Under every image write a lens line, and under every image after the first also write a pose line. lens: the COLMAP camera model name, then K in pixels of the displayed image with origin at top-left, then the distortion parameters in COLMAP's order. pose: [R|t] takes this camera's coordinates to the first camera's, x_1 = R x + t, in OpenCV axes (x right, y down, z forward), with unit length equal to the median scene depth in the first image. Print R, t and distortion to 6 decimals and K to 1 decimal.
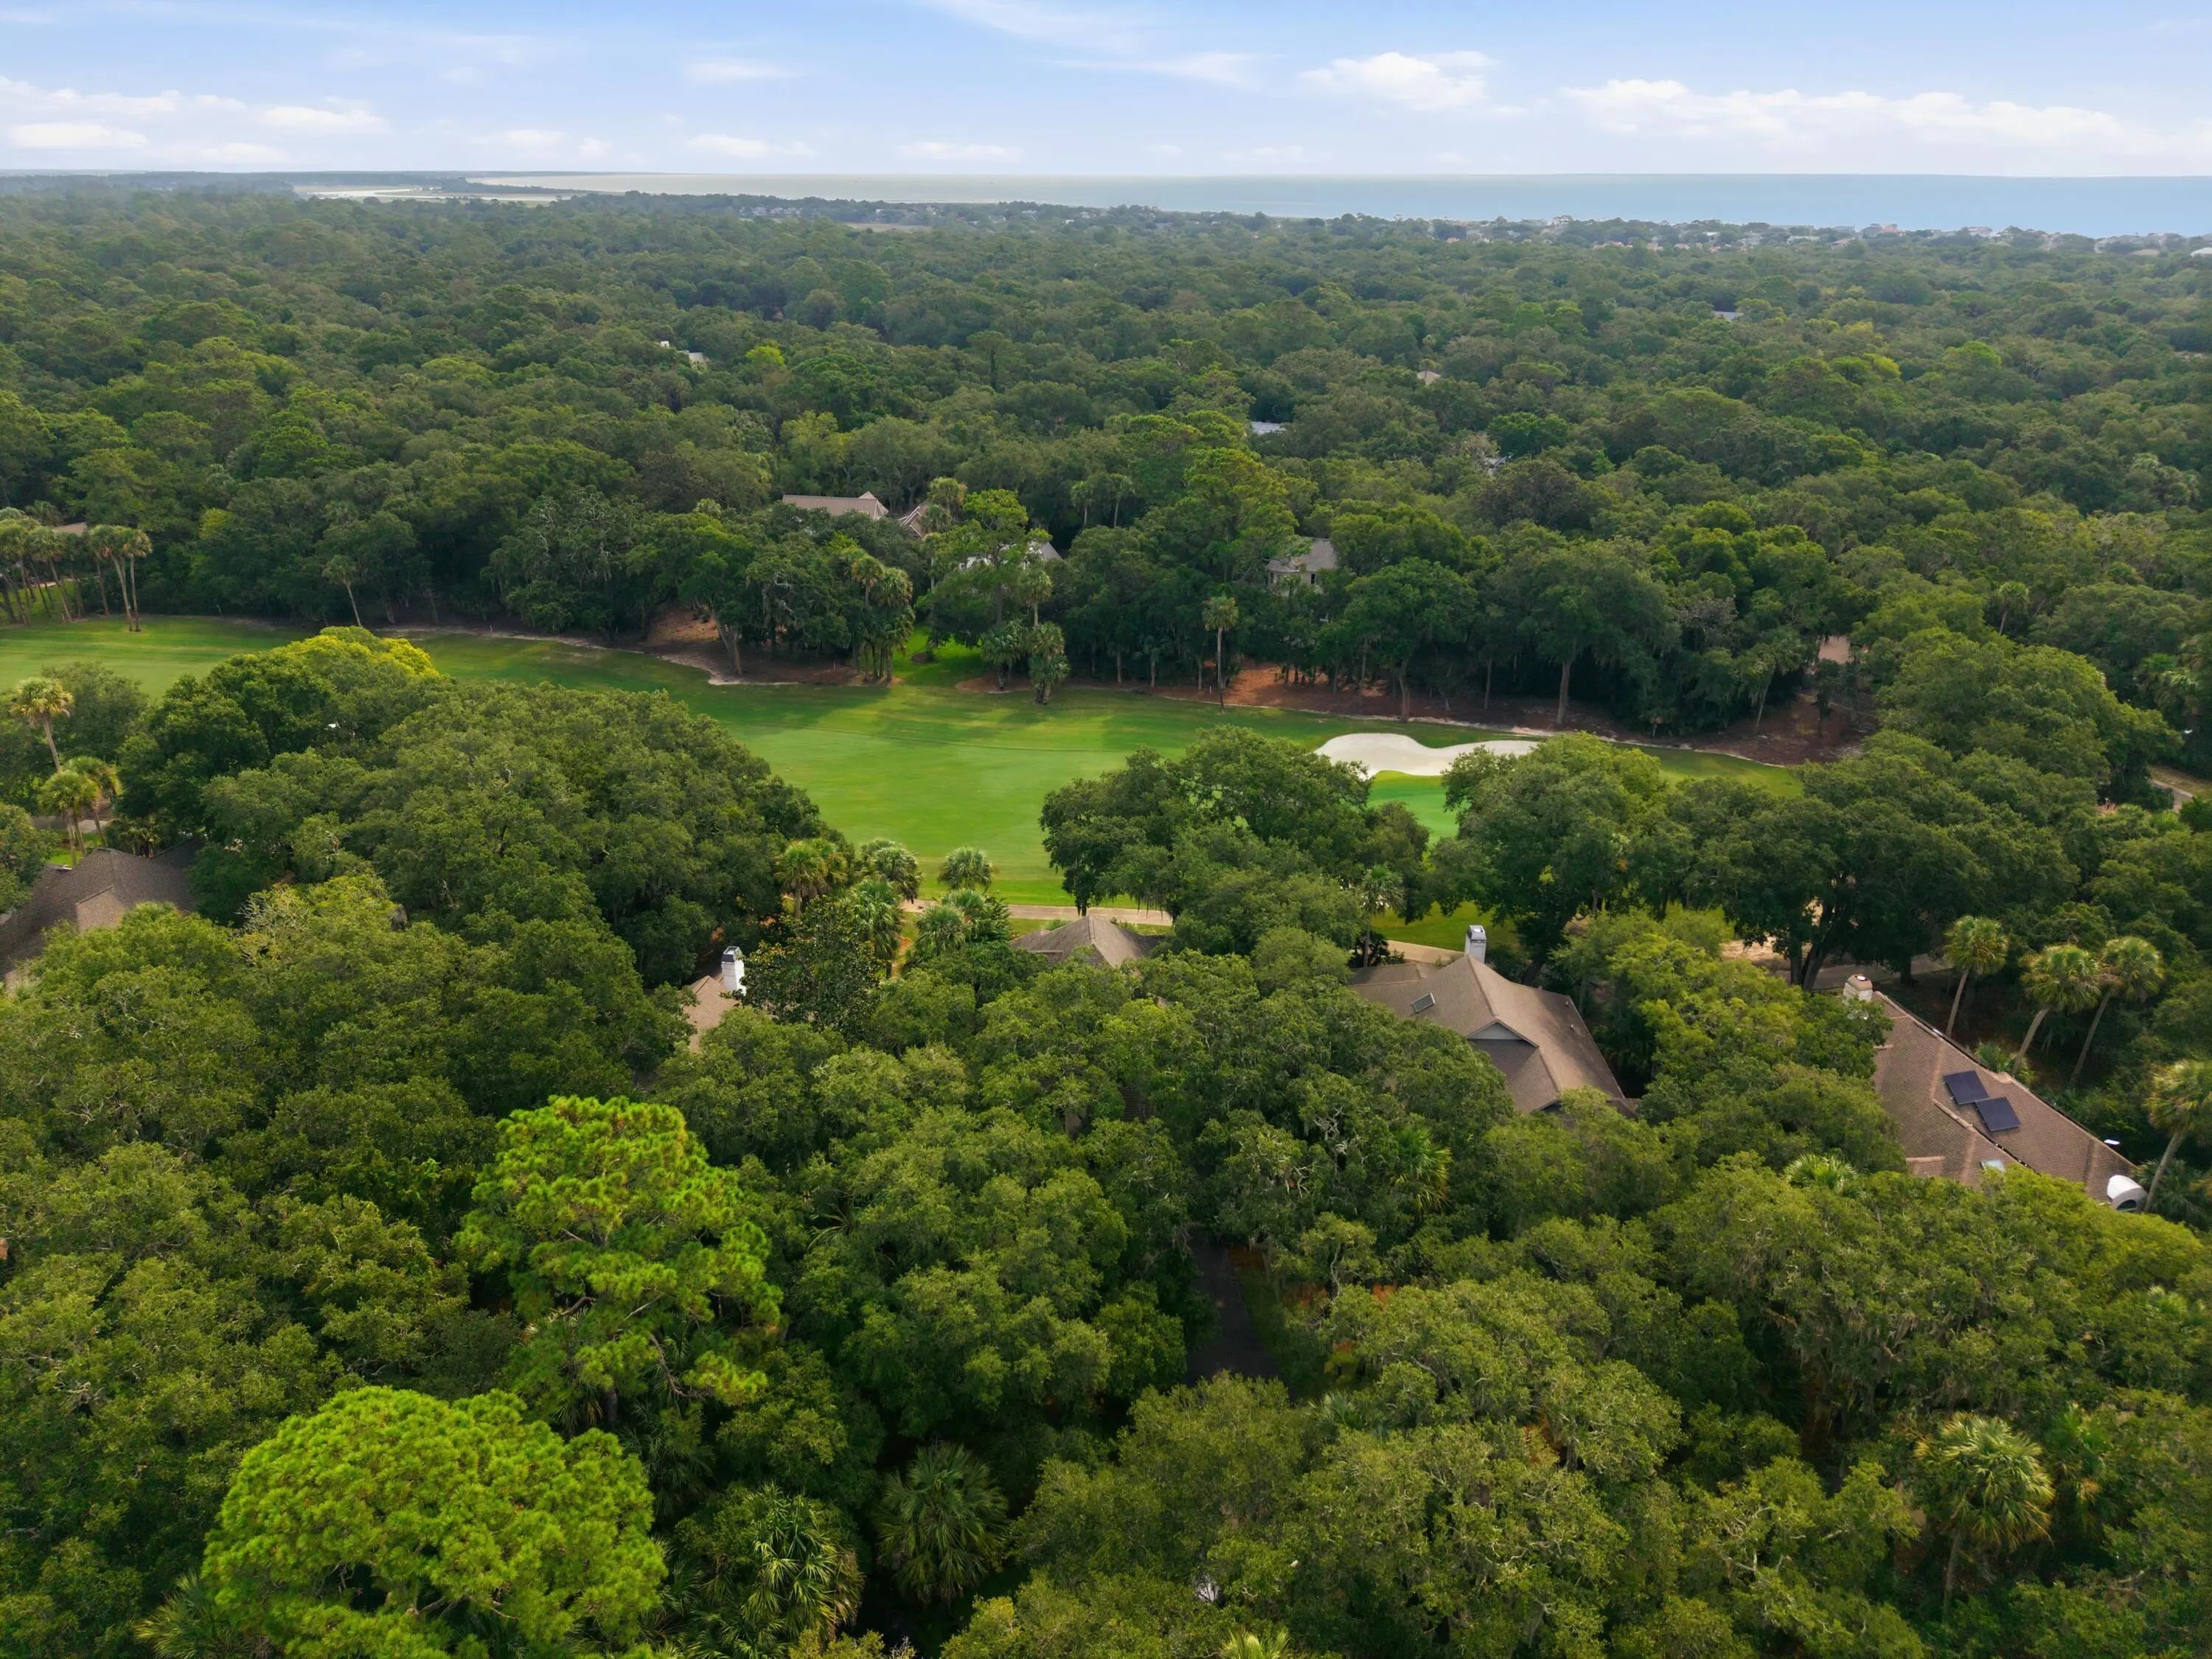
lens RADIAL K [[1498.9, 0, 1106.0], [0, 1498.9, 829.5], [0, 0, 1]] dist [0.086962, -0.096866]
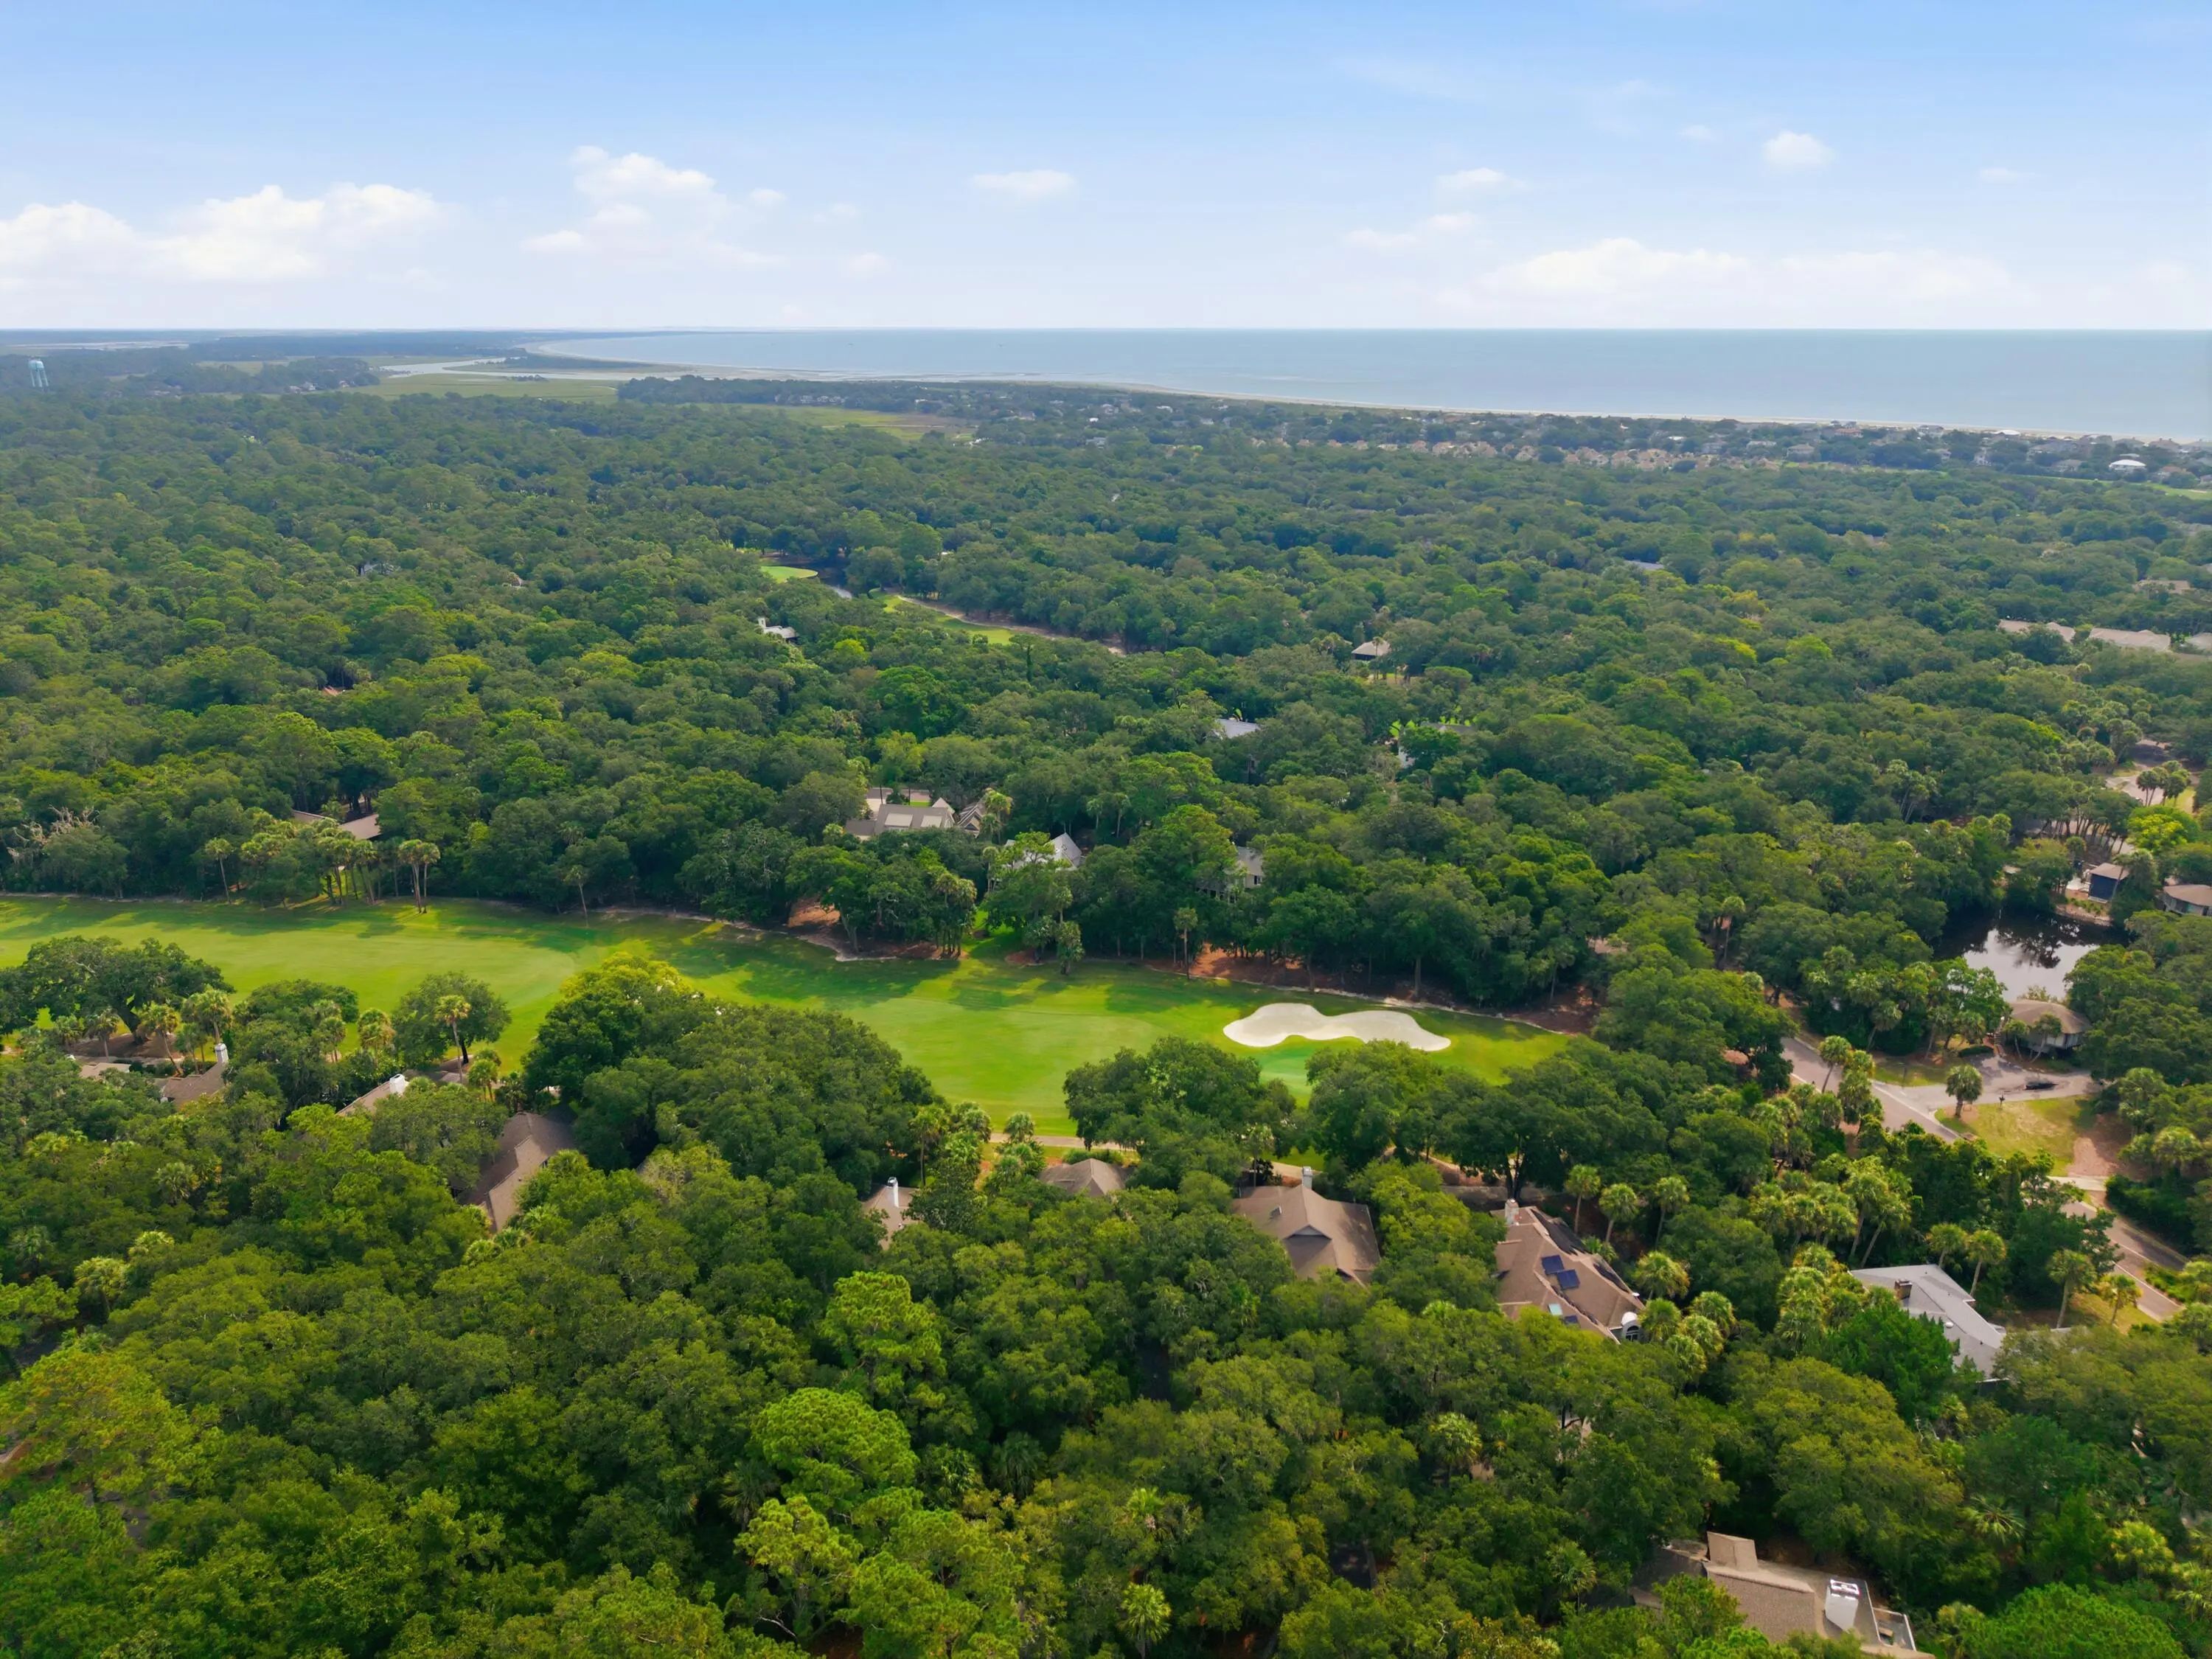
lens RADIAL K [[1476.9, 0, 1103.3], [0, 1476.9, 838.7], [0, 0, 1]] dist [0.082907, -0.111868]
pose [[0.999844, 0.000294, -0.017664, 0.044900], [-0.001805, 0.996331, -0.085567, -0.221604], [0.017574, 0.085585, 0.996176, -1.010777]]
